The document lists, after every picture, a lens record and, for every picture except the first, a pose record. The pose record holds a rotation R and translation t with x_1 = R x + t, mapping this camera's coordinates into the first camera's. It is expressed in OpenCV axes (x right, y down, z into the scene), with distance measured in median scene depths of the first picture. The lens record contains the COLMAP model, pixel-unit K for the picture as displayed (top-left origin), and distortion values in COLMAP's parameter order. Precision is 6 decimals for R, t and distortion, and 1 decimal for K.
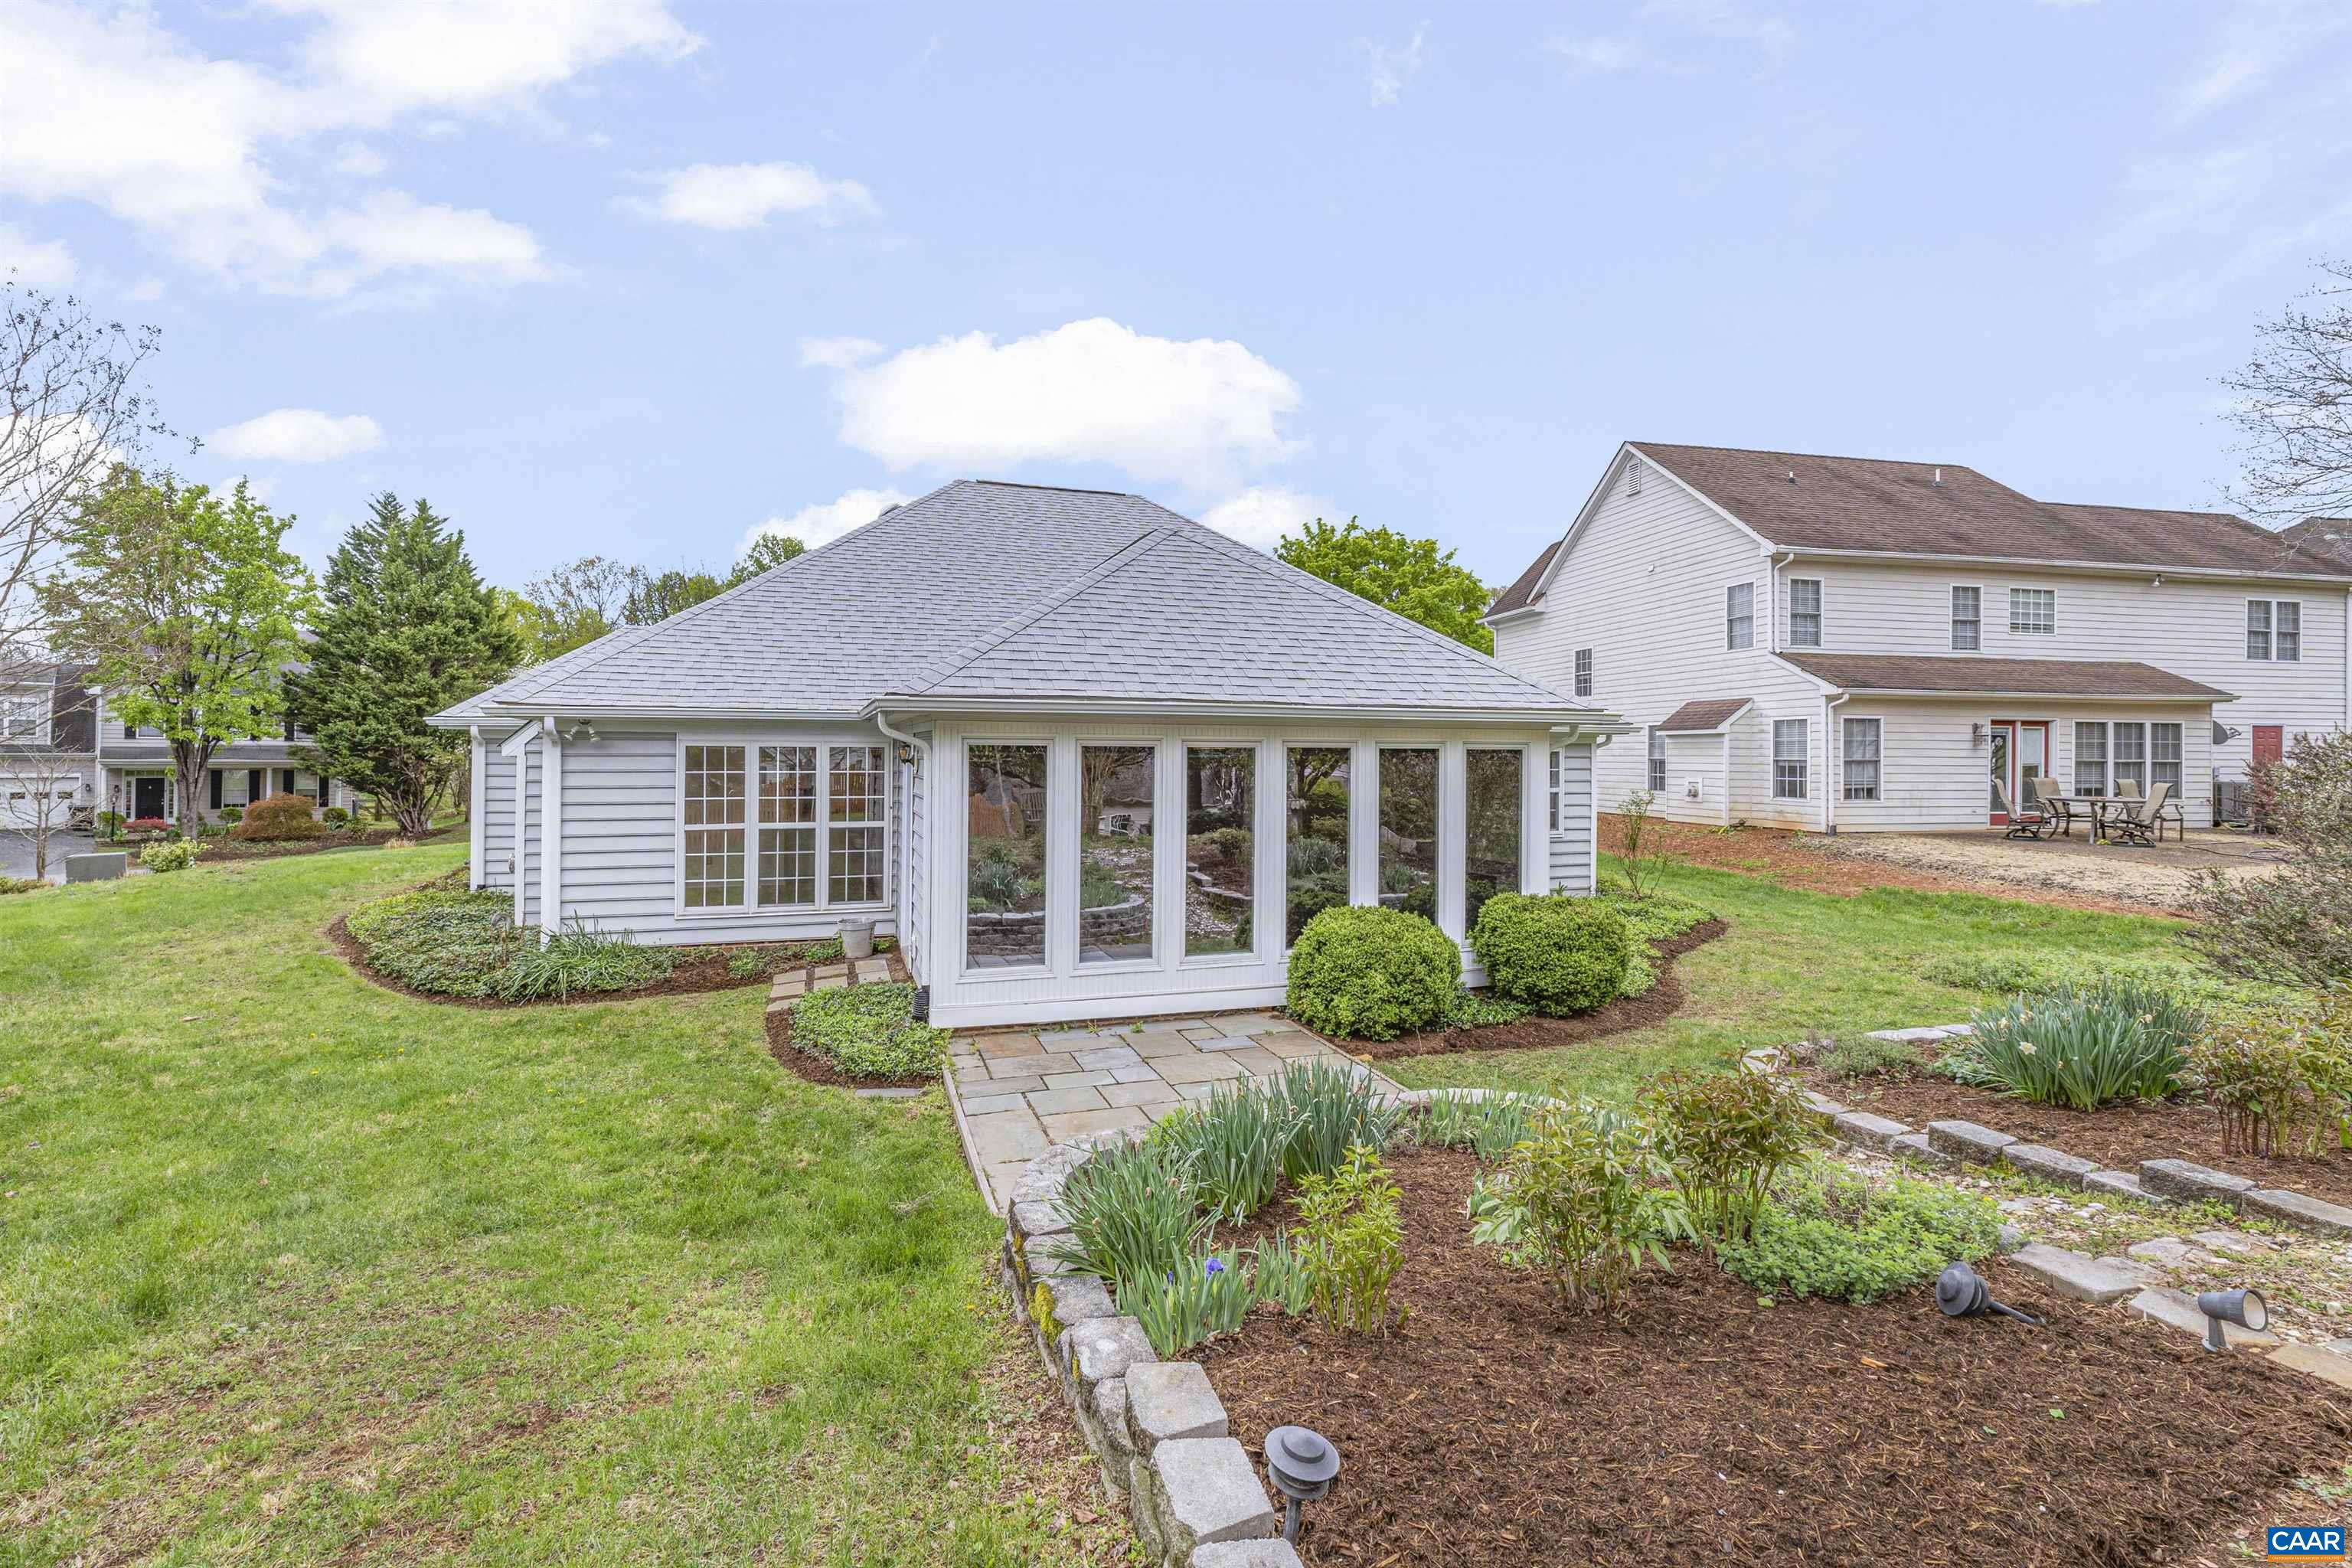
lens RADIAL K [[1012.8, 0, 1167.4], [0, 1012.8, 766.1], [0, 0, 1]] dist [-0.004583, -0.000086]
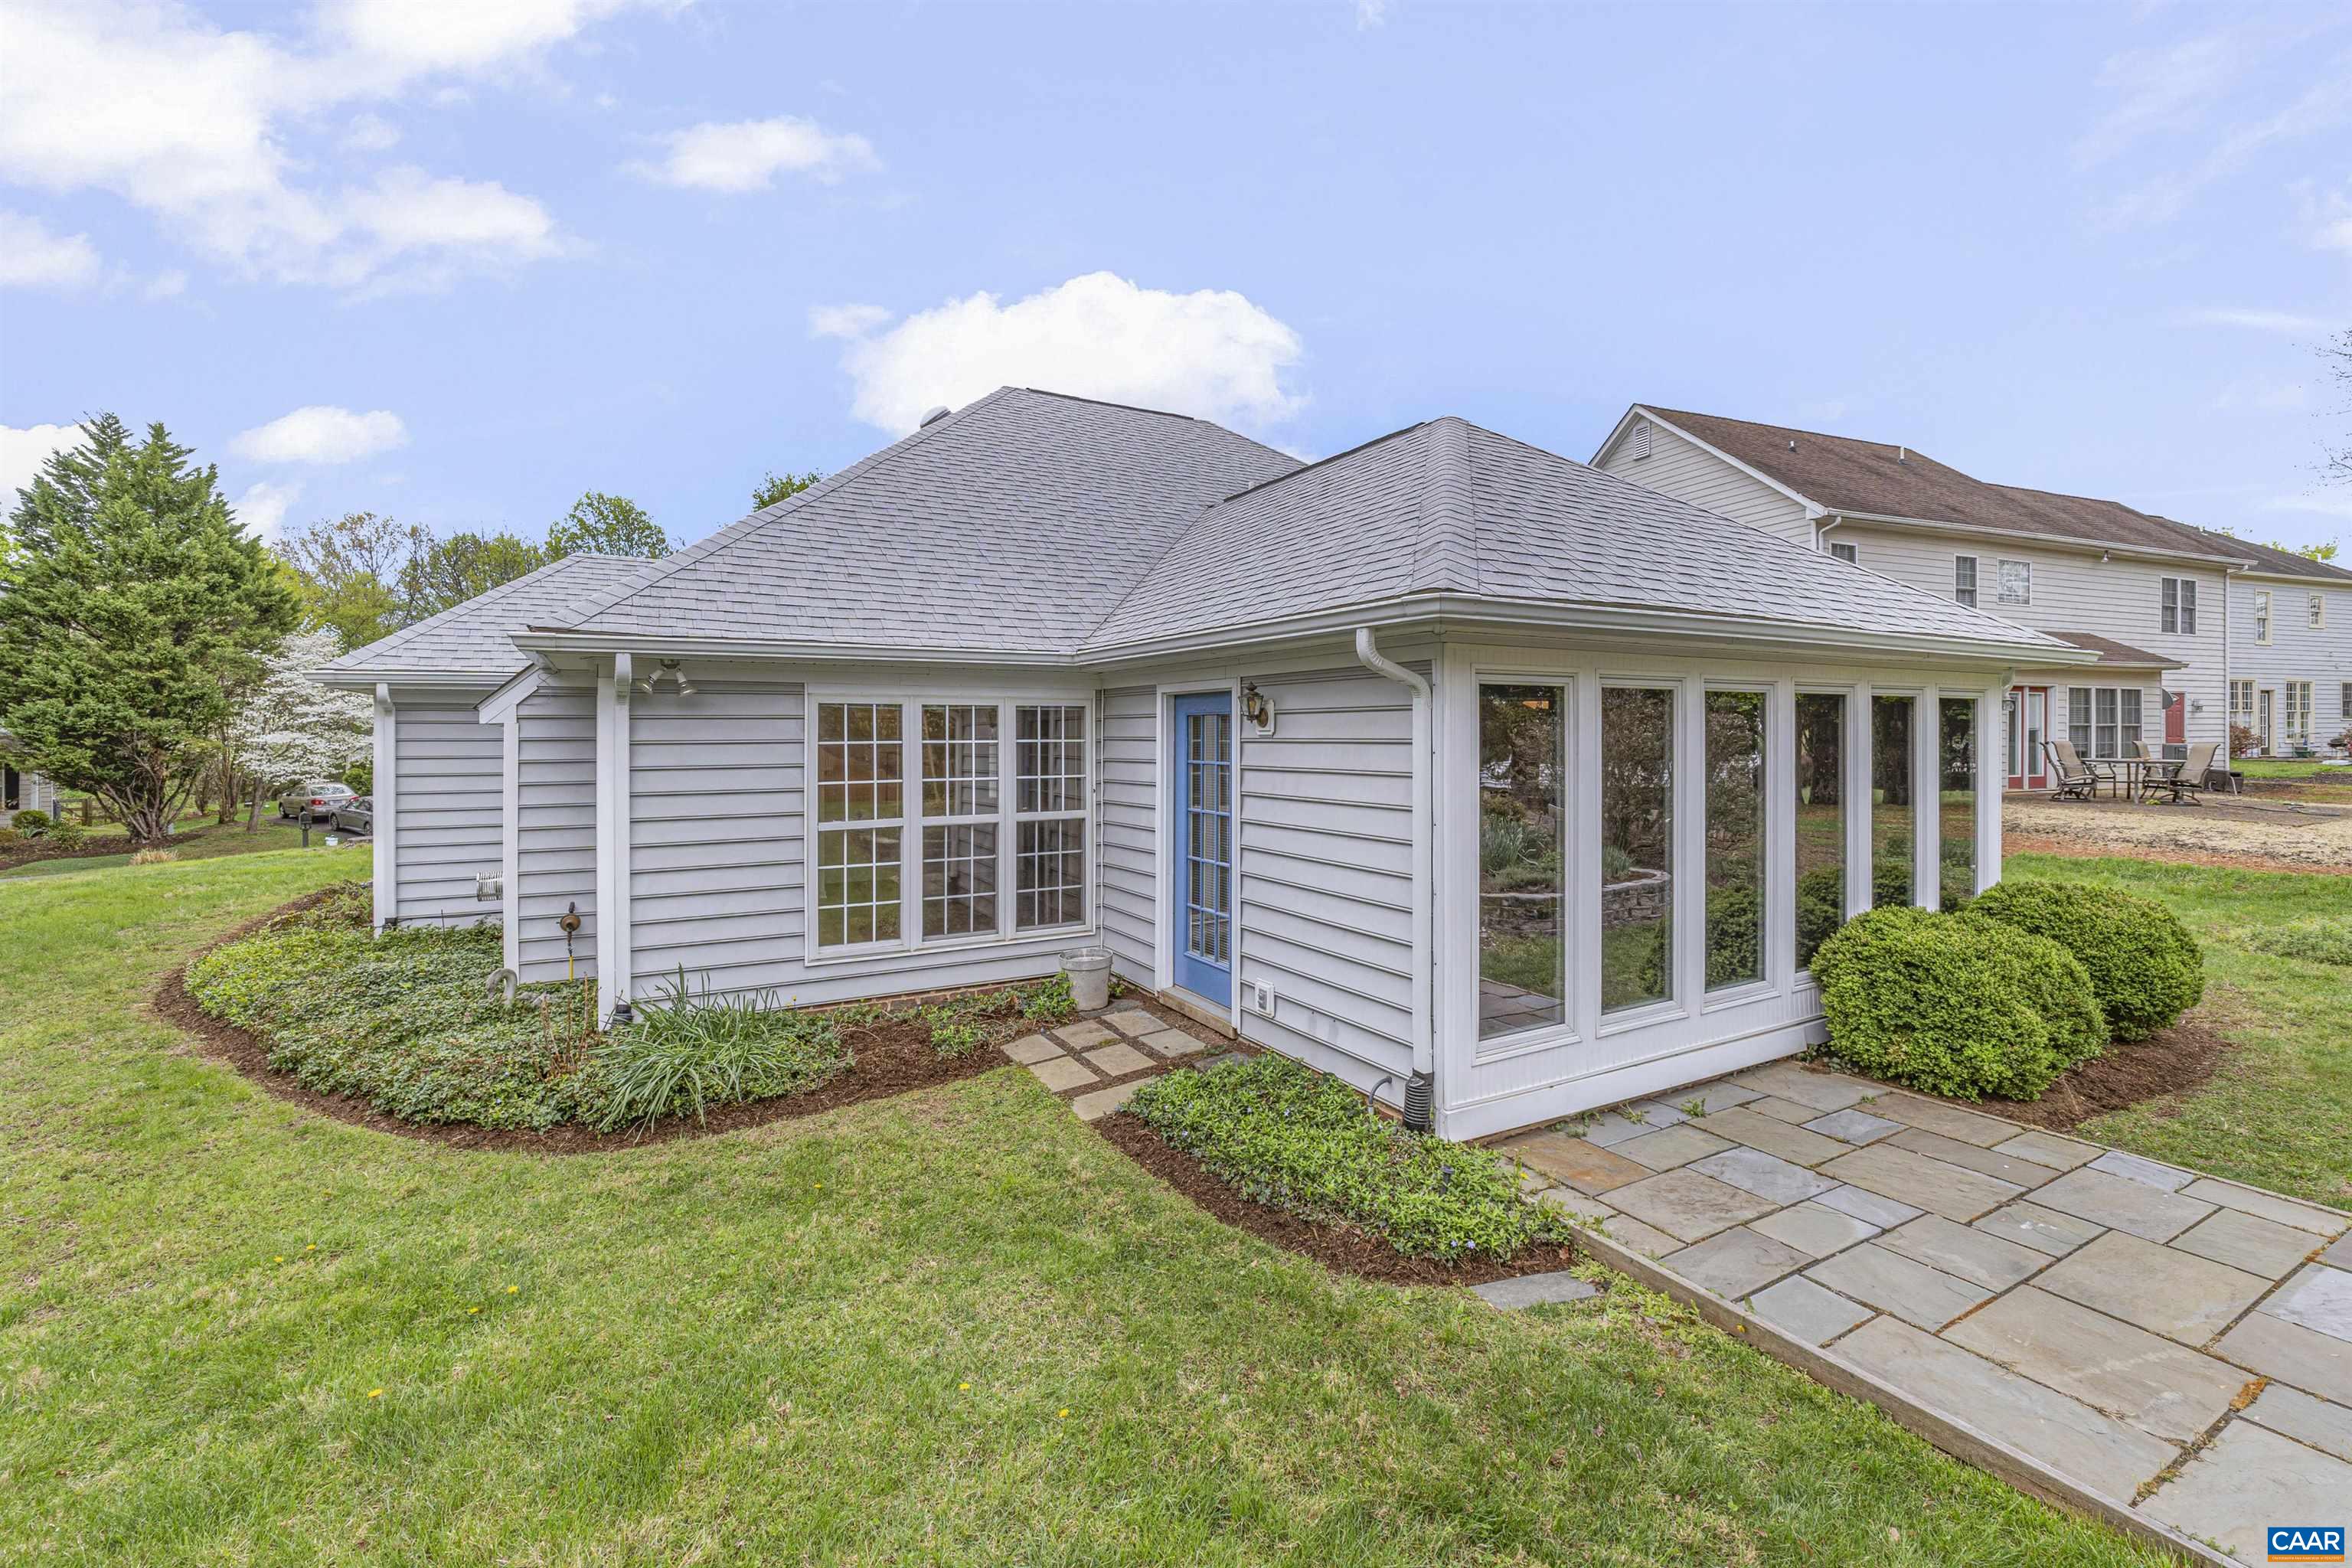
lens RADIAL K [[996.1, 0, 1183.9], [0, 996.1, 746.4], [0, 0, 1]] dist [-0.008014, 0.000018]
pose [[0.981779, -0.012033, 0.189644, -0.184058], [0.012361, 0.999923, -0.000547, 0.005841], [-0.189623, 0.002881, 0.981853, 0.160117]]
